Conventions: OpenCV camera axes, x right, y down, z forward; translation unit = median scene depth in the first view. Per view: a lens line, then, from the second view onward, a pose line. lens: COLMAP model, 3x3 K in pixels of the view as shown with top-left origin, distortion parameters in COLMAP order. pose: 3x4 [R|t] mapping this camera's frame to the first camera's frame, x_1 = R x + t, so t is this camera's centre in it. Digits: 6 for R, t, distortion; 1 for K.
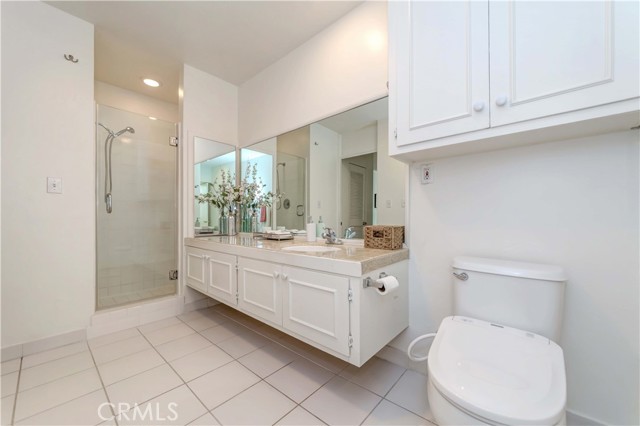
lens RADIAL K [[234.2, 0, 329.3], [0, 234.2, 222.4], [0, 0, 1]] dist [-0.001358, -0.000023]
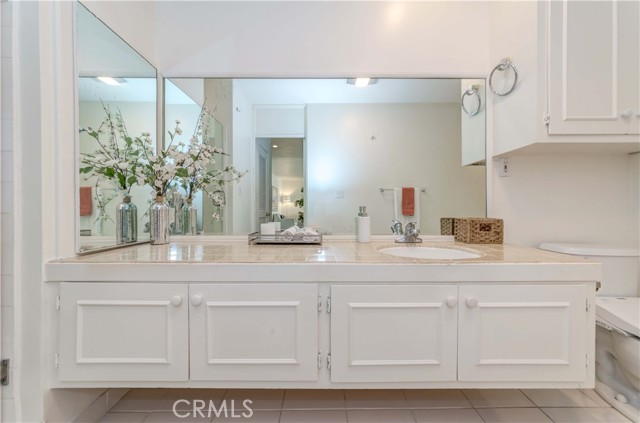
lens RADIAL K [[235.0, 0, 320.0], [0, 235.0, 211.5], [0, 0, 1]] dist [-0.001753, -0.000096]
pose [[0.771546, -0.001448, 0.636171, -0.432307], [0.009701, 0.999908, -0.009490, -0.004729], [-0.636099, 0.013494, 0.771489, 0.362745]]
